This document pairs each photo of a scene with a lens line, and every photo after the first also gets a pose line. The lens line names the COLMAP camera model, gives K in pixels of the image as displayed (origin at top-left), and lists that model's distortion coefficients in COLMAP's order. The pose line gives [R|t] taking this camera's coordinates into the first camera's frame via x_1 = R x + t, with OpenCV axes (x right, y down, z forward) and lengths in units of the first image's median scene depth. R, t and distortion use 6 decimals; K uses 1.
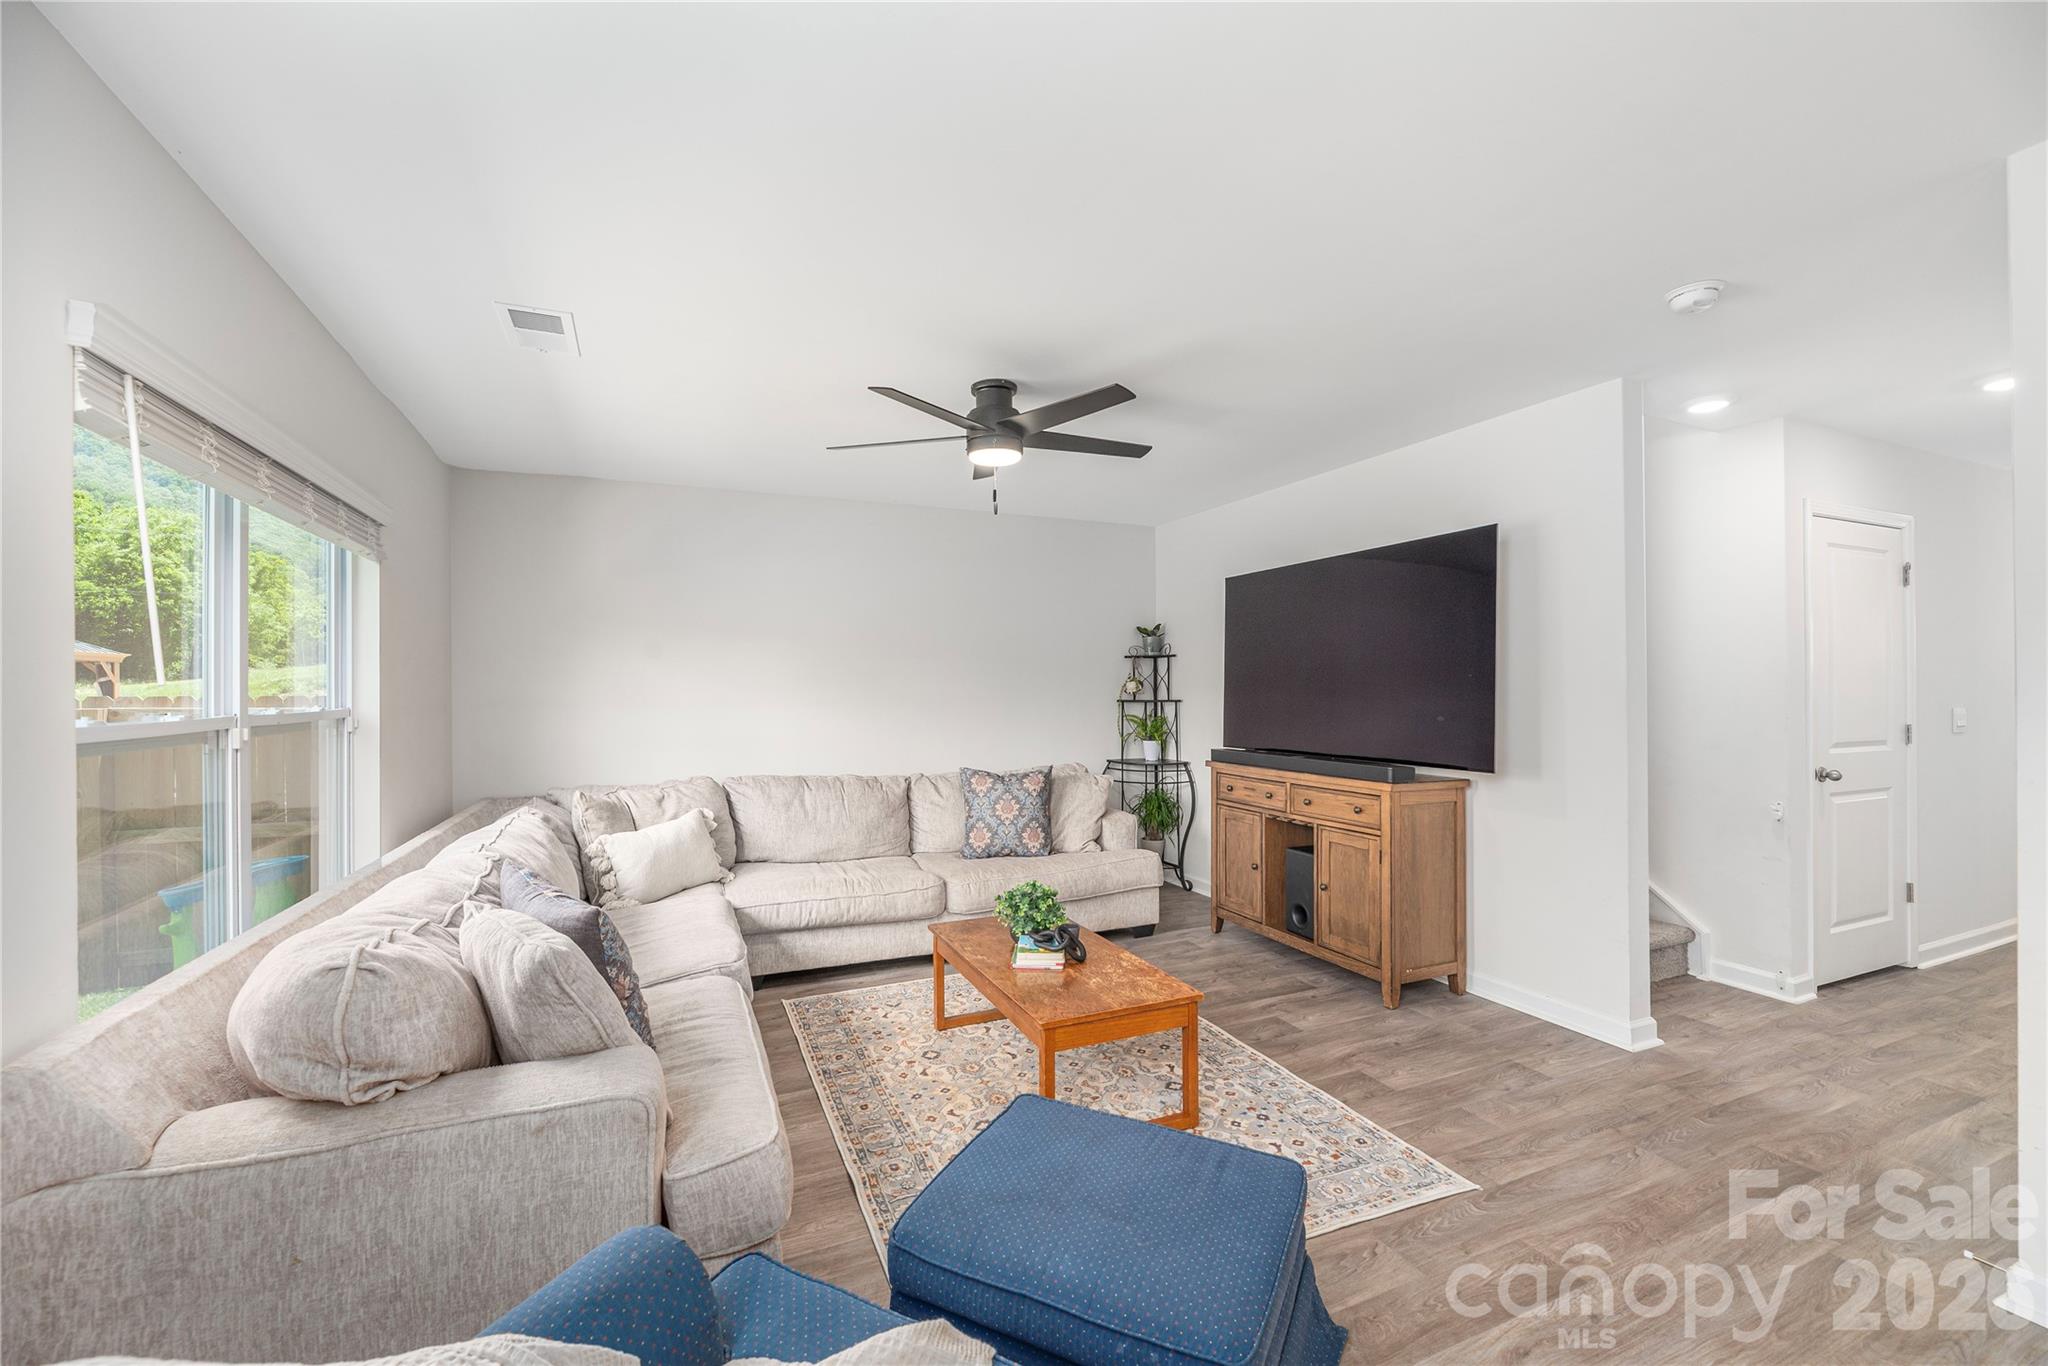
lens RADIAL K [[828.8, 0, 1016.8], [0, 828.8, 683.4], [0, 0, 1]] dist [-0.001216, 0.000005]
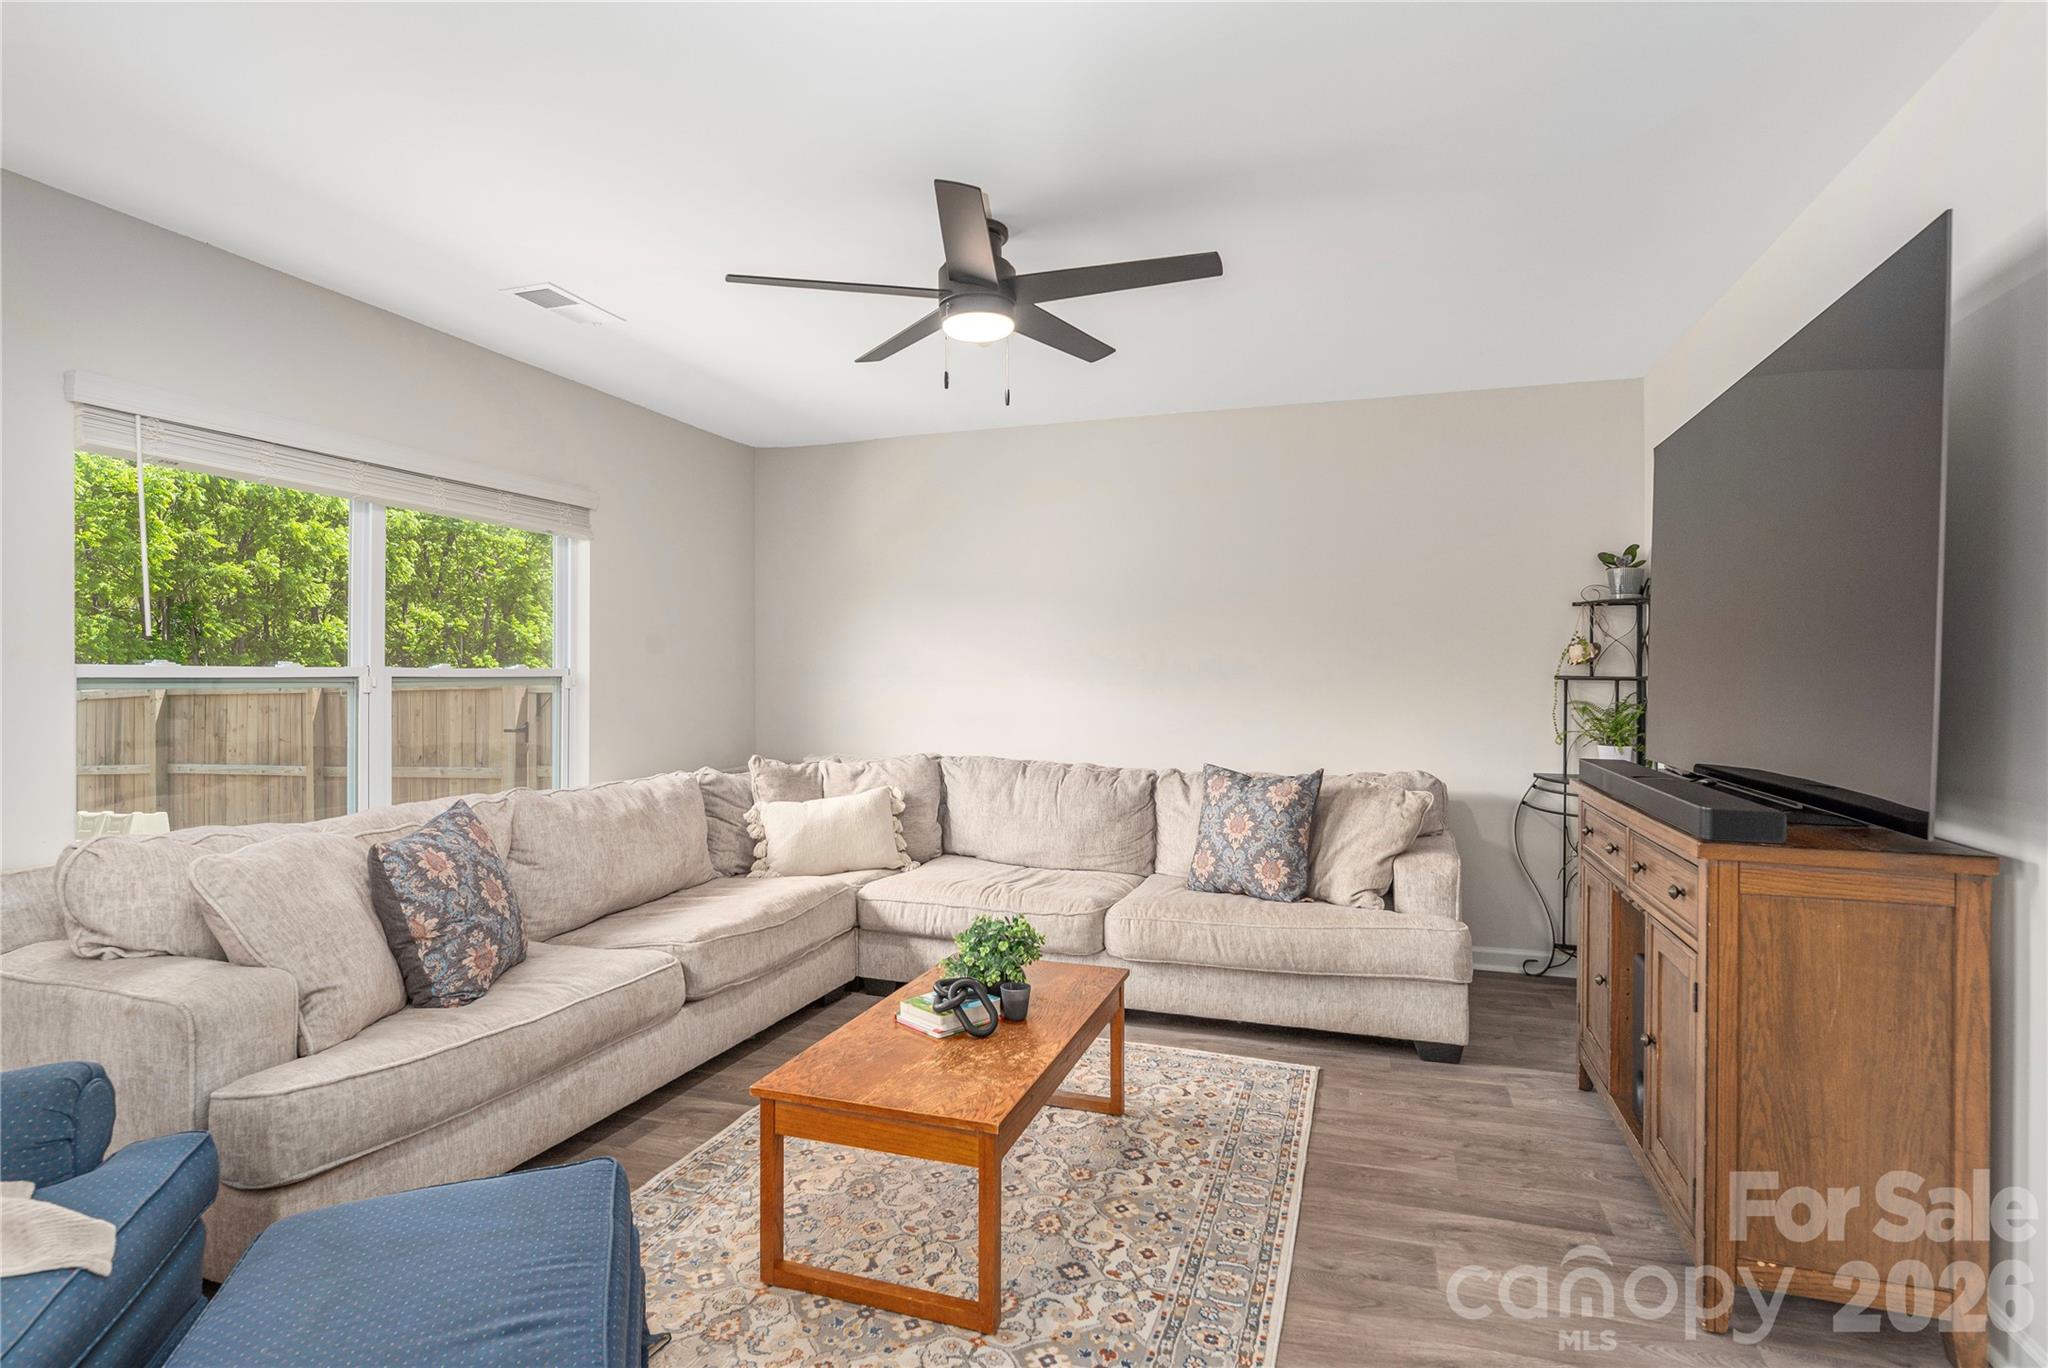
lens RADIAL K [[1001.3, 0, 1033.2], [0, 1001.3, 671.9], [0, 0, 1]] dist [-0.001512, -0.000359]
pose [[0.747981, 0.003139, -0.663713, 0.417168], [-0.001353, 0.999994, 0.003204, 0.019803], [0.663719, -0.001498, 0.747980, 0.259855]]
